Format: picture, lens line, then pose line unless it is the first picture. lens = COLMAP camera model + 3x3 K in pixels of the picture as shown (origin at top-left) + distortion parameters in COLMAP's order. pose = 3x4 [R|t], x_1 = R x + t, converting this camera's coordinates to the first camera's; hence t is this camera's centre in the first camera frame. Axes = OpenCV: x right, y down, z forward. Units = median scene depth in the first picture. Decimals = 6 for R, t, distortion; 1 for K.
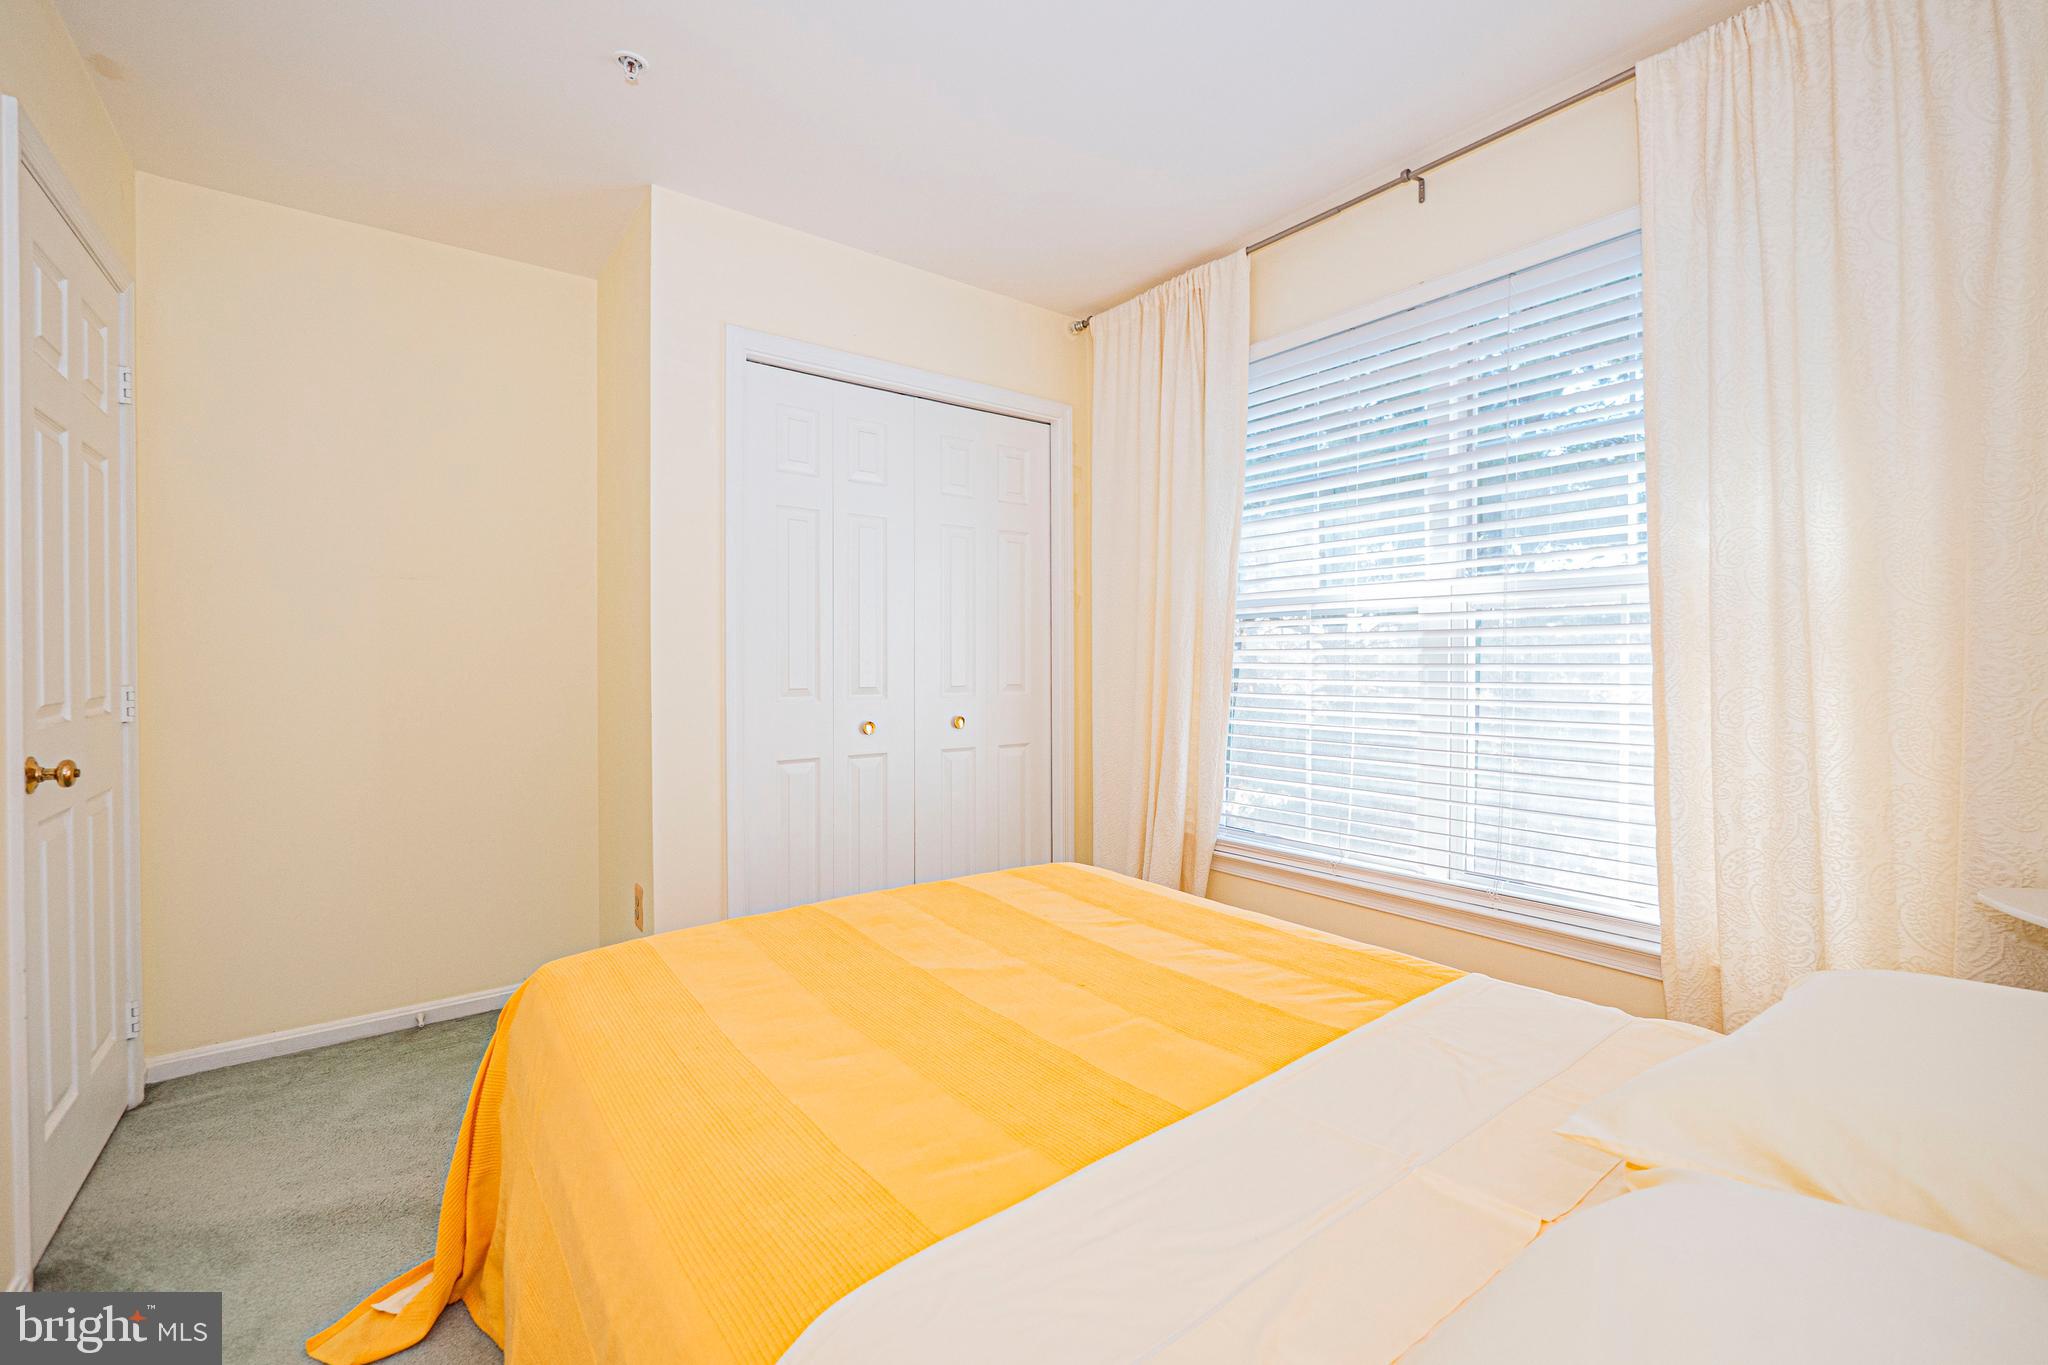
lens RADIAL K [[866.0, 0, 1022.2], [0, 866.0, 669.4], [0, 0, 1]] dist [-0.006751, 0.001140]
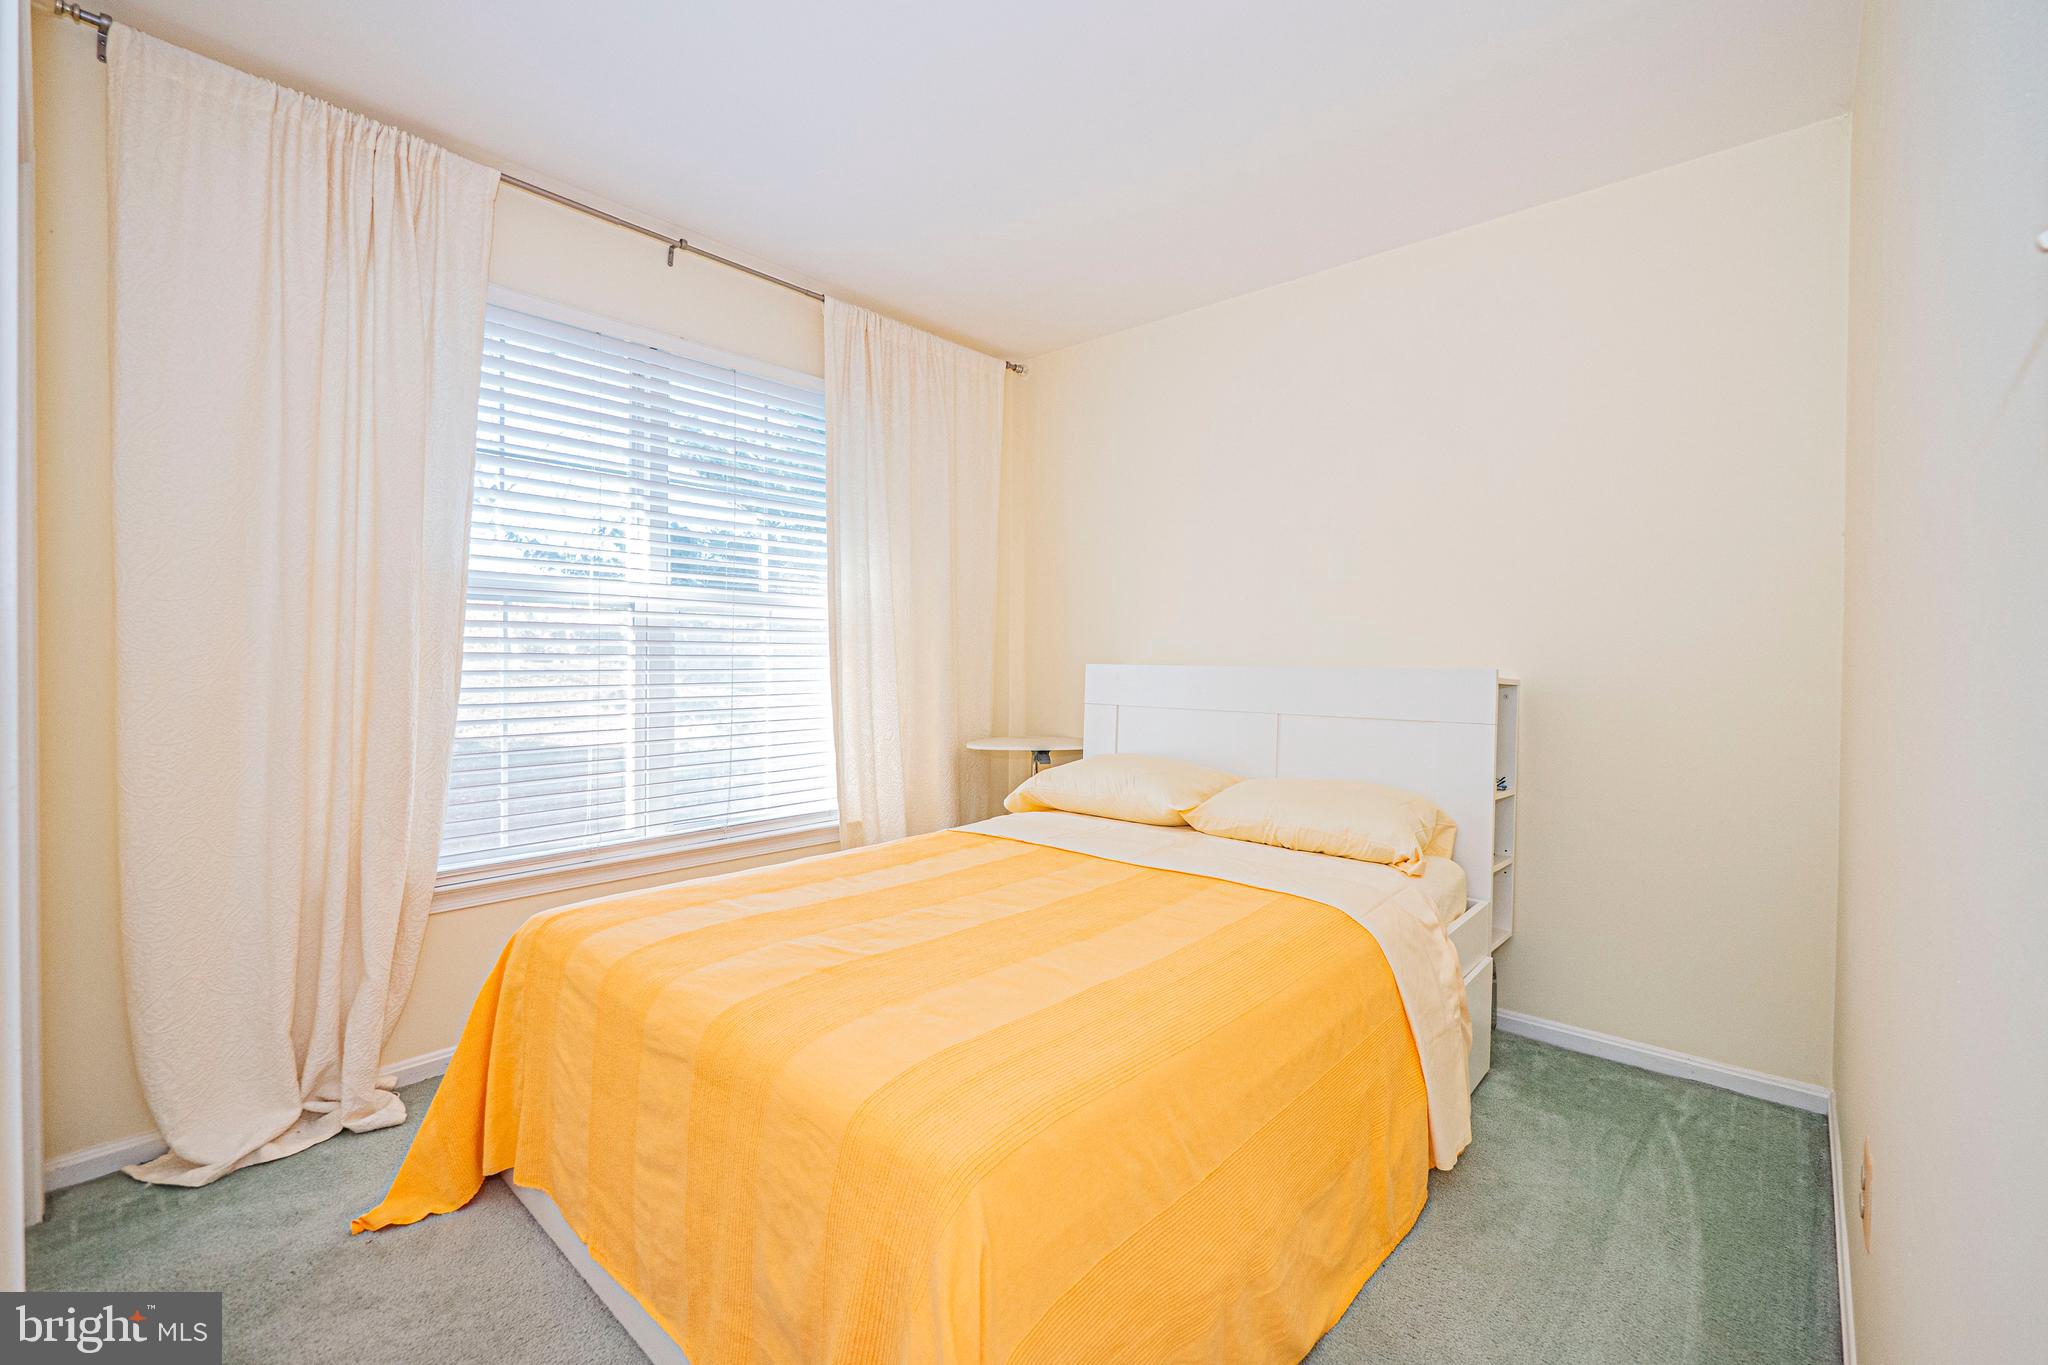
lens RADIAL K [[866.0, 0, 1022.2], [0, 866.0, 669.4], [0, 0, 1]] dist [-0.006751, 0.001140]
pose [[-0.181342, -0.016361, 0.983284, -0.779160], [-0.004238, 0.999865, 0.015855, -0.008307], [-0.983411, -0.001292, -0.181387, 0.725504]]
